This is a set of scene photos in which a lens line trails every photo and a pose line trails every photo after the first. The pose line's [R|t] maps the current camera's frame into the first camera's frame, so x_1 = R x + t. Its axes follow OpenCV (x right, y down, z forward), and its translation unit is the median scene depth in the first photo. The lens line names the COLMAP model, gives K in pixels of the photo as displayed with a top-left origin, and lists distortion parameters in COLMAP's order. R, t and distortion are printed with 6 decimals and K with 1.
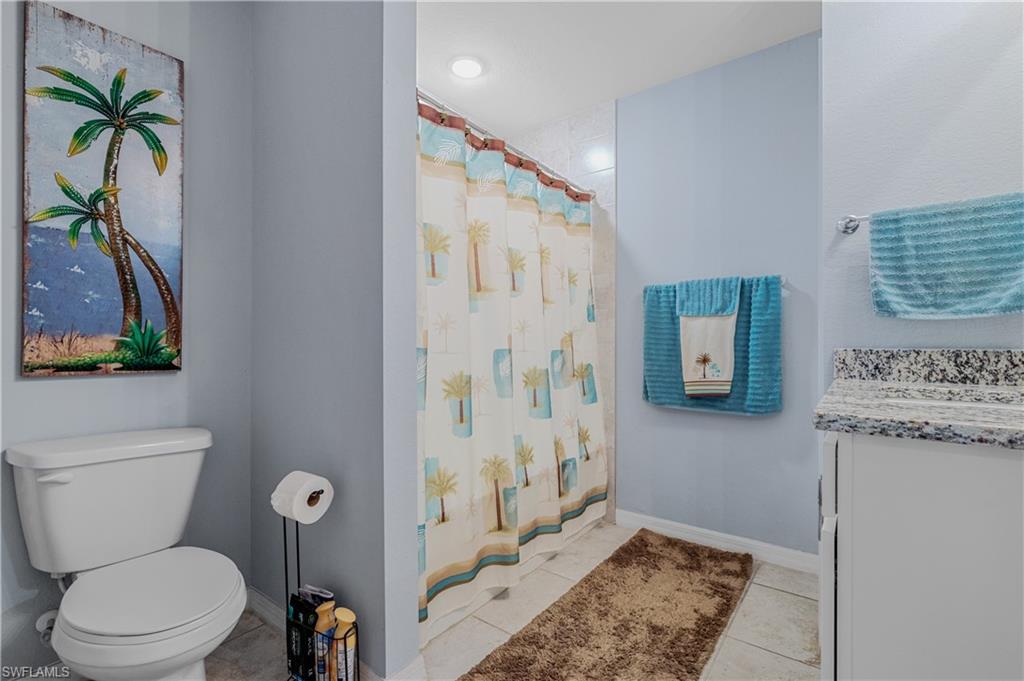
lens RADIAL K [[460.5, 0, 518.2], [0, 460.5, 342.9], [0, 0, 1]] dist [0.010266, -0.001954]
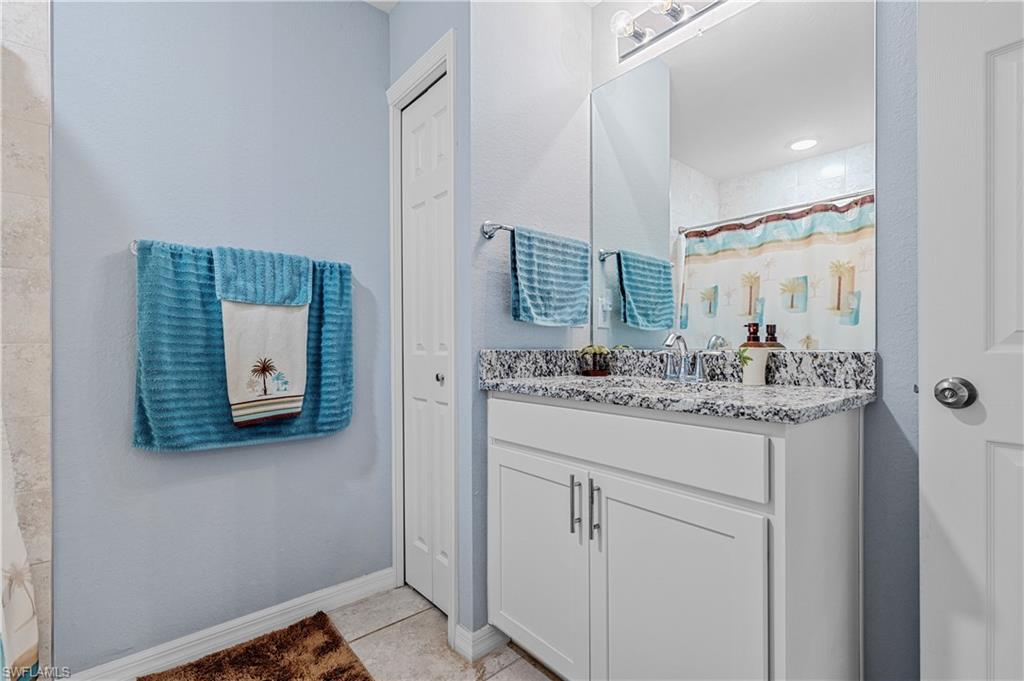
lens RADIAL K [[460.5, 0, 515.4], [0, 460.5, 347.3], [0, 0, 1]] dist [0.010266, -0.001954]
pose [[0.215429, -0.002220, 0.976517, -0.197520], [-0.004037, 0.999987, 0.003164, 0.002021], [-0.976511, -0.004624, 0.215417, 0.505844]]
